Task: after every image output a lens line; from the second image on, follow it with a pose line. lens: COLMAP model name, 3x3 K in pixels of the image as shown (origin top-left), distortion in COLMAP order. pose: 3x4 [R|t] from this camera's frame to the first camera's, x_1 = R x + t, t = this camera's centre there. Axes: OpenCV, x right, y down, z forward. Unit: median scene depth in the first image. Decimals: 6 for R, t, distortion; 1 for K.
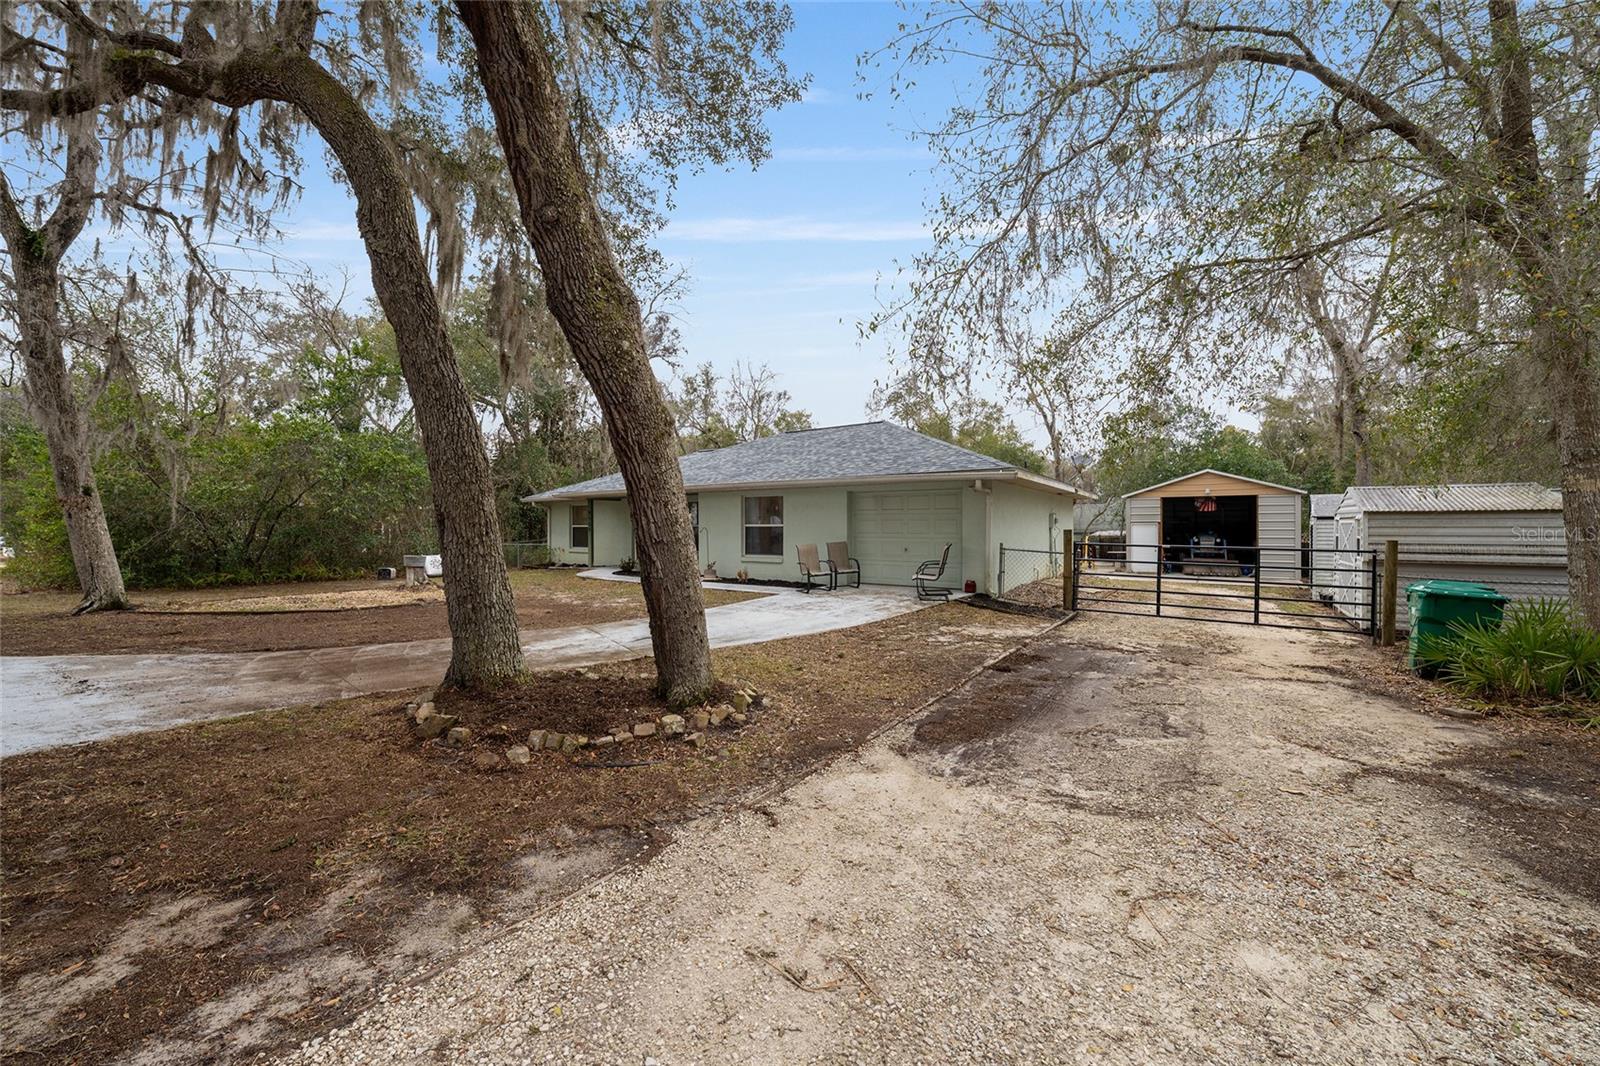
lens RADIAL K [[619.0, 0, 803.3], [0, 619.0, 528.9], [0, 0, 1]] dist [0.001086, -0.000008]
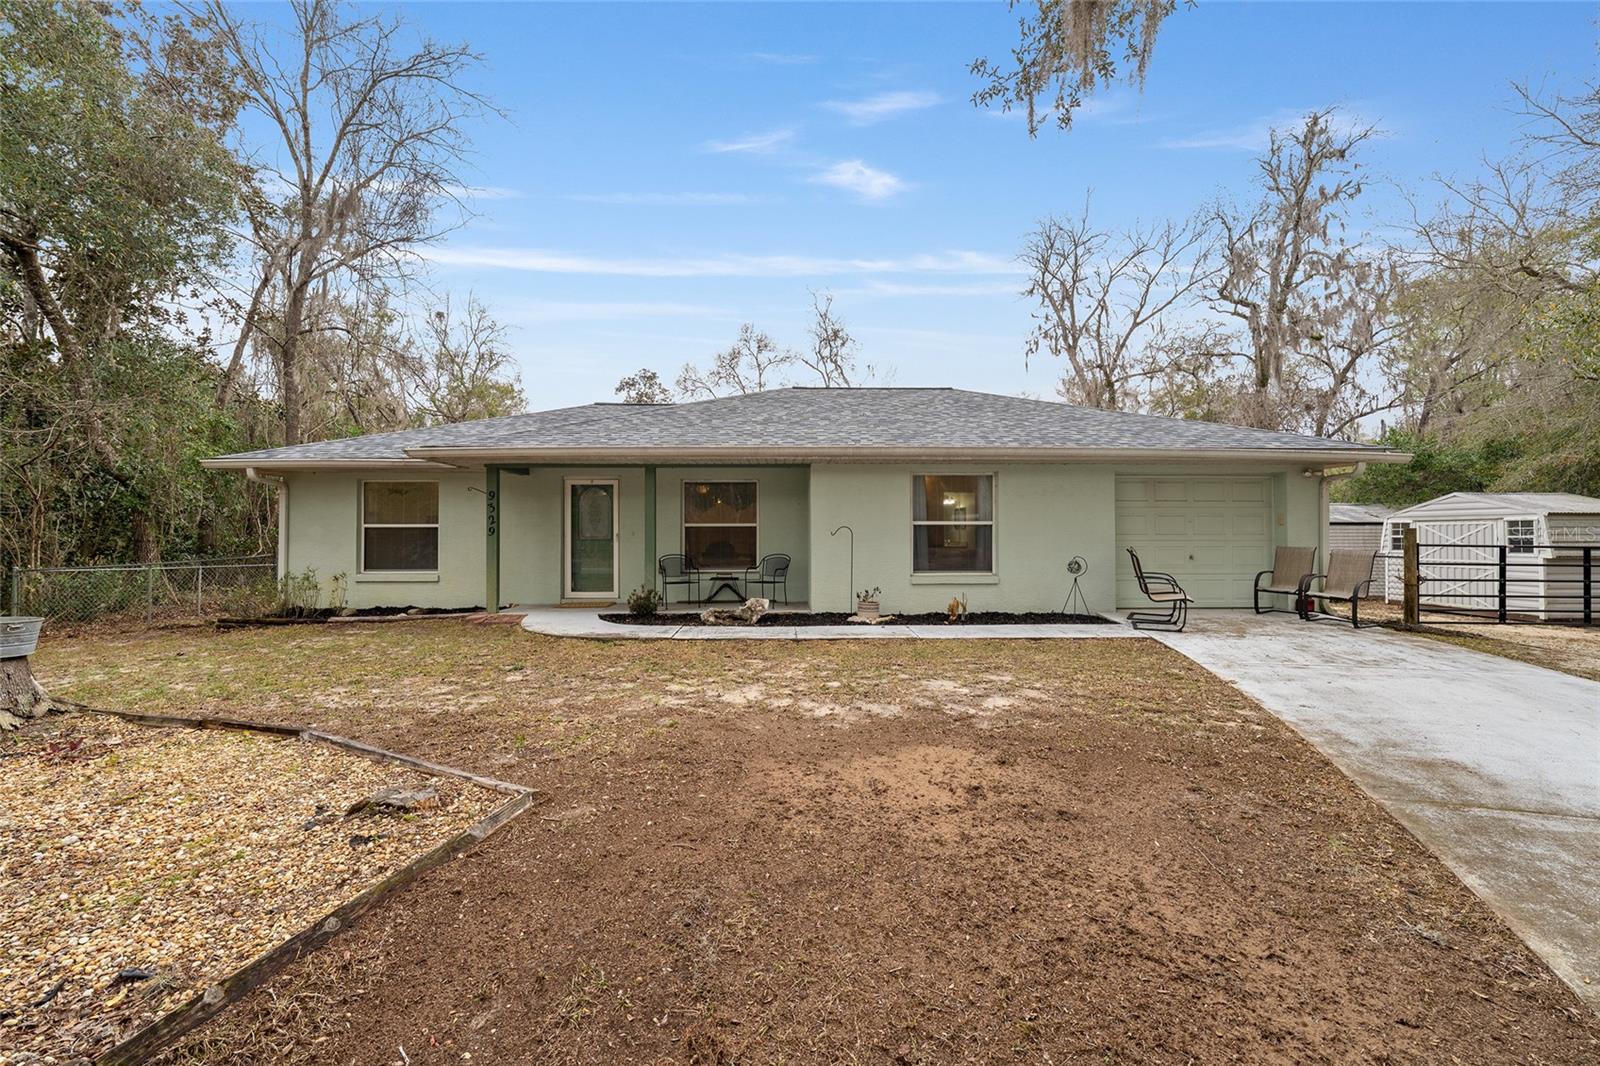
lens RADIAL K [[581.5, 0, 800.0], [0, 581.5, 533.0], [0, 0, 1]] dist [0.000456, 0.000033]
pose [[0.794944, -0.000316, 0.606683, -0.450158], [0.002225, 0.999995, -0.002394, 0.004293], [-0.606679, 0.003253, 0.794940, 0.537875]]
